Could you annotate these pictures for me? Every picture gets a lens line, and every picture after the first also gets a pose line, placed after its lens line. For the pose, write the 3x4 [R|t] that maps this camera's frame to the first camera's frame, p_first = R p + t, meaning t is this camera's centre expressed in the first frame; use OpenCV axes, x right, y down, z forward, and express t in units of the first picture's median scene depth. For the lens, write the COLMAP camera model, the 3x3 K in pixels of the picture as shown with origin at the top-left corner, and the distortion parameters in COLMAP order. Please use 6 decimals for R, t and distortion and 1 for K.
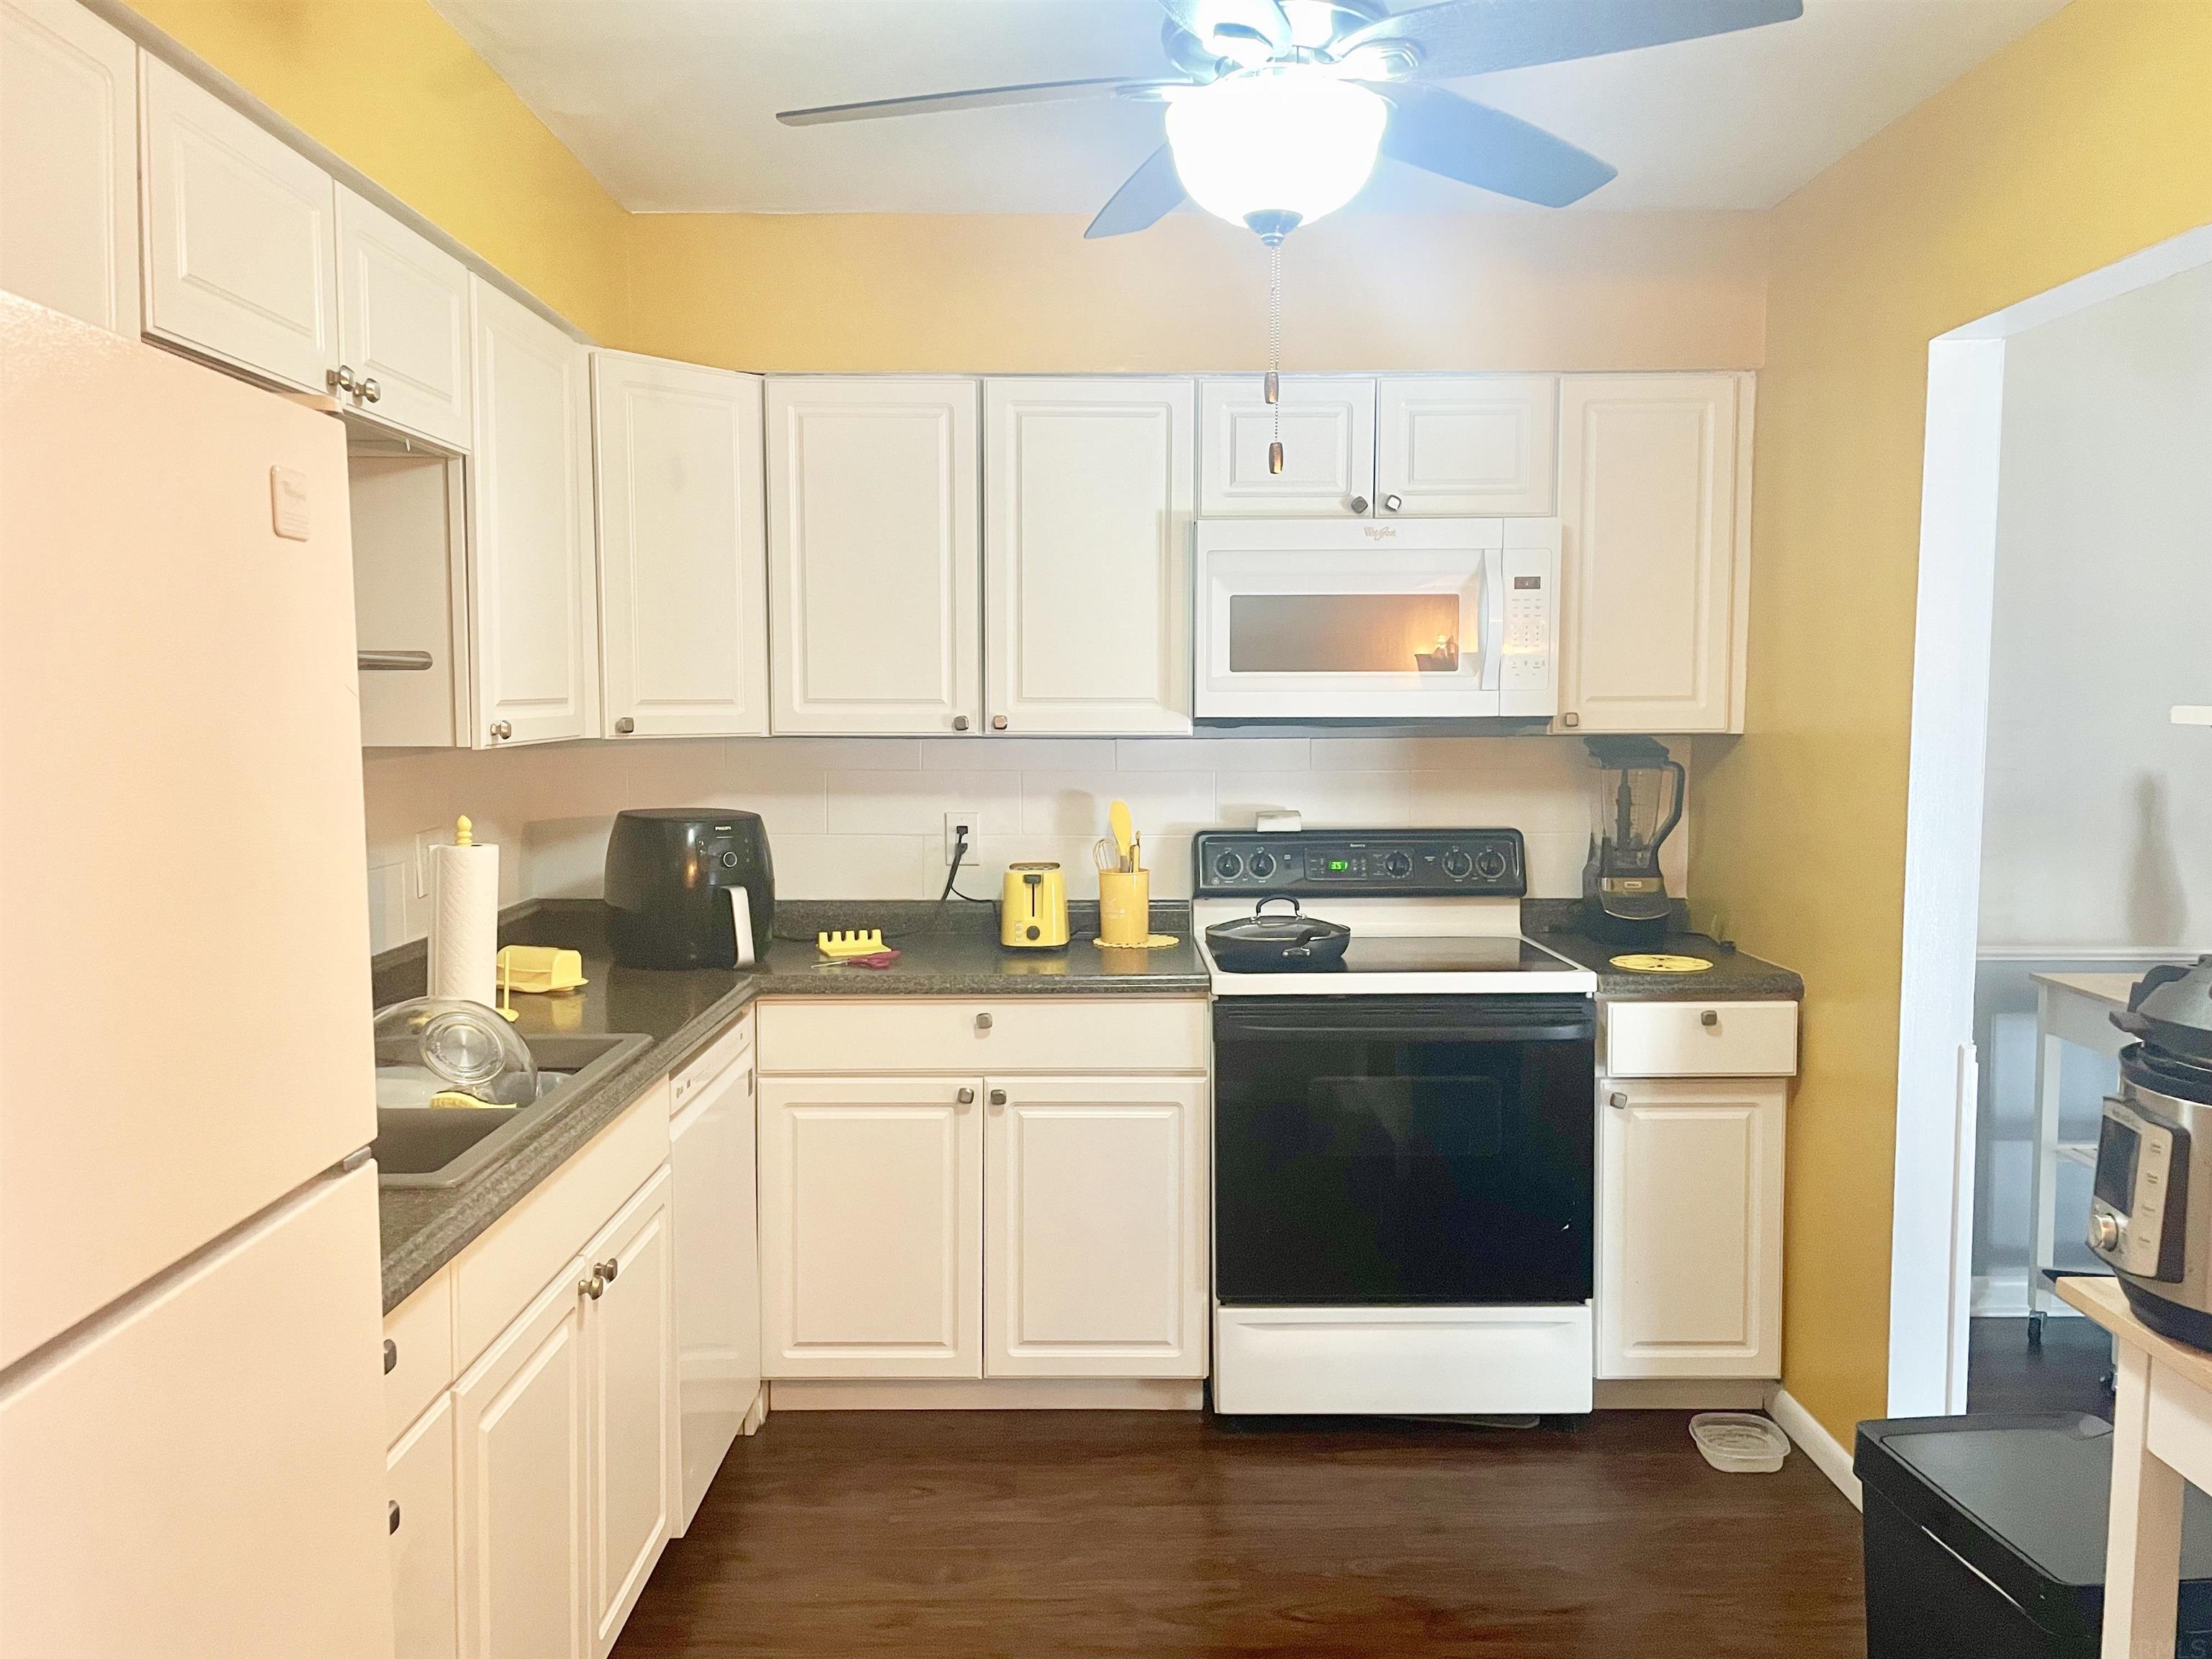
lens RADIAL K [[1678.4, 0, 1113.0], [0, 1678.4, 803.6], [0, 0, 1]] dist [0.012416, 0.000846]
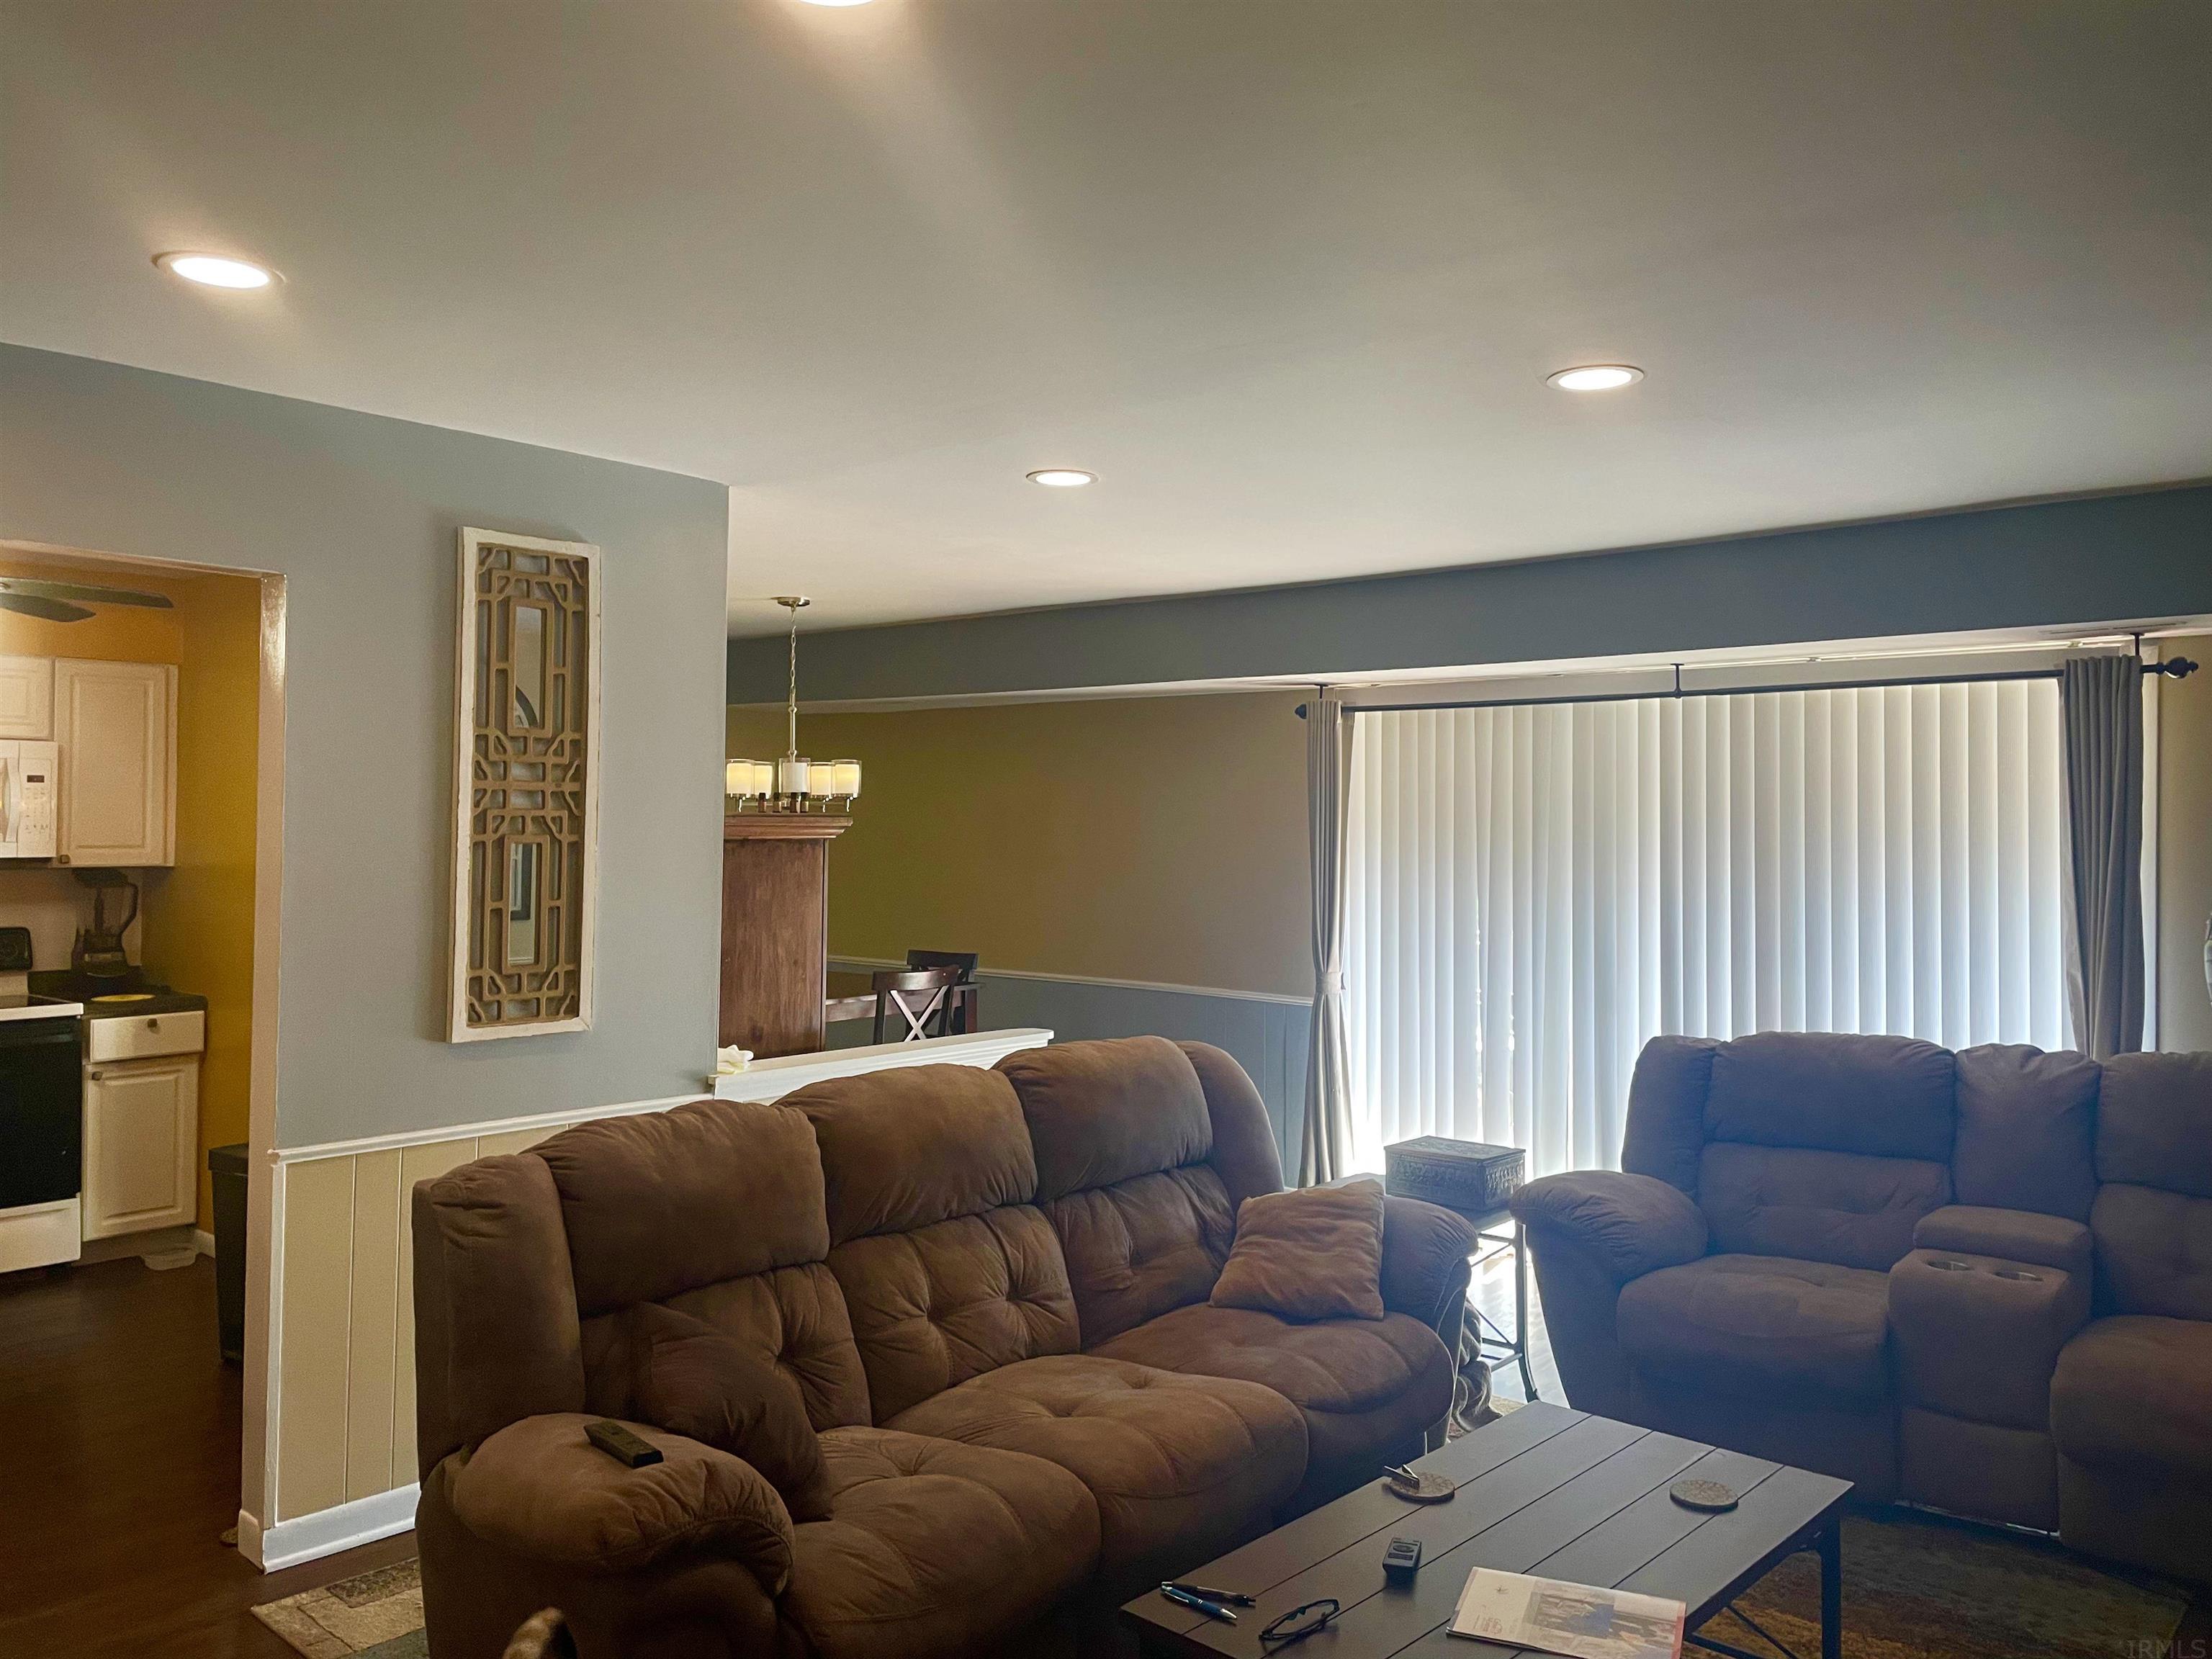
lens RADIAL K [[1711.4, 0, 1100.2], [0, 1711.4, 784.8], [0, 0, 1]] dist [0.003013, -0.005517]
pose [[0.676868, 0.019345, 0.735850, -0.300099], [0.047274, 0.996449, -0.069680, 0.046201], [-0.734585, 0.081951, 0.673550, -0.961527]]
